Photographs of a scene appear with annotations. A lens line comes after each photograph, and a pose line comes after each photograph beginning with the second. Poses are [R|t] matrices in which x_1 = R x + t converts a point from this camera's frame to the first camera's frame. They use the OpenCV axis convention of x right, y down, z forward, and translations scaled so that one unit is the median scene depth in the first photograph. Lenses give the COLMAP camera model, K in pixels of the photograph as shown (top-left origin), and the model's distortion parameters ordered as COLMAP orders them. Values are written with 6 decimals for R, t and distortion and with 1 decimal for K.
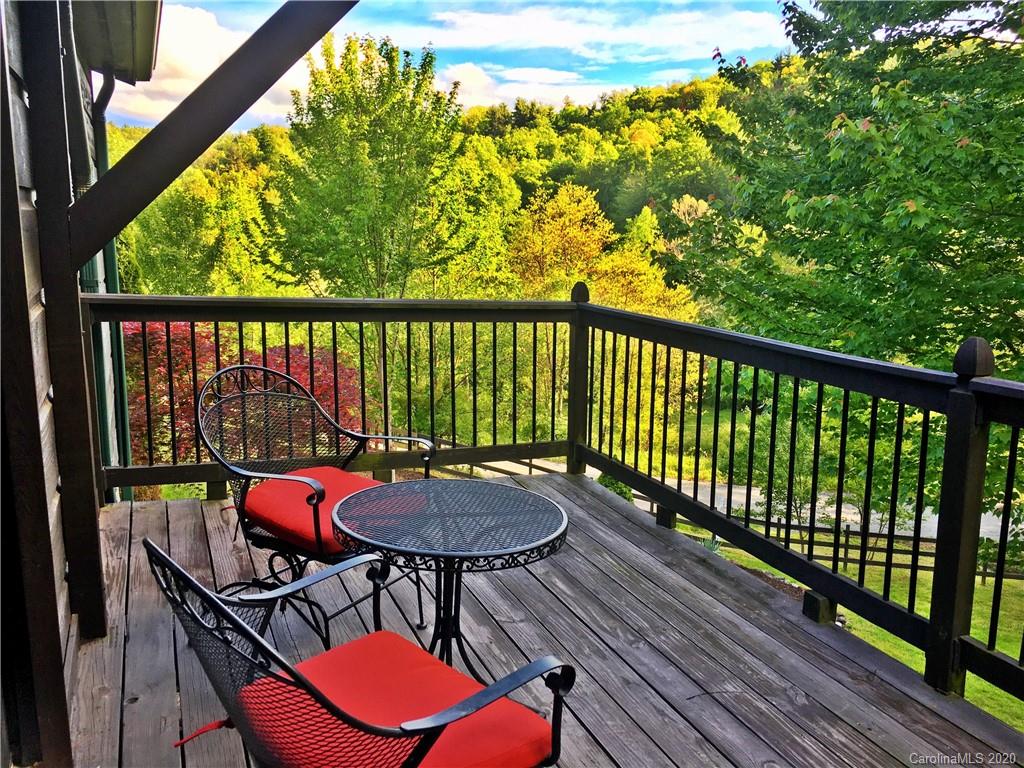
lens RADIAL K [[840.6, 0, 519.8], [0, 840.6, 382.7], [0, 0, 1]] dist [0.006018, -0.085789]
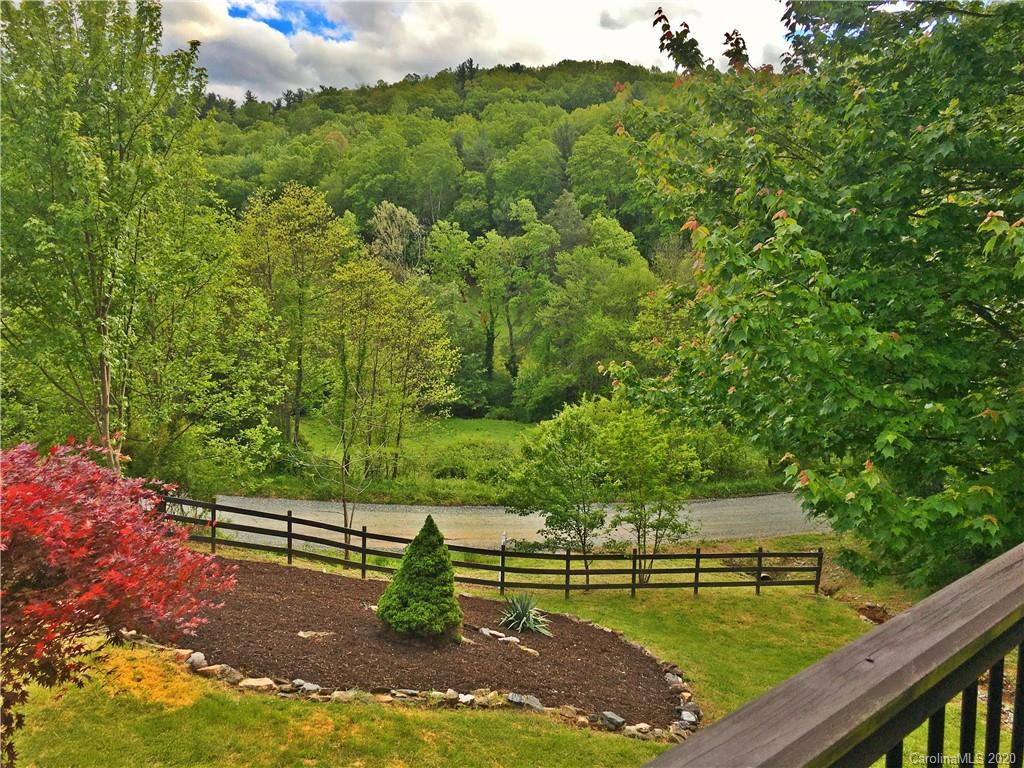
lens RADIAL K [[840.6, 0, 519.8], [0, 840.6, 382.7], [0, 0, 1]] dist [0.006018, -0.085789]
pose [[0.934532, -0.037398, 0.353910, -0.041996], [0.039026, 0.999235, 0.002539, -0.022166], [-0.353734, 0.011439, 0.935276, 0.101515]]
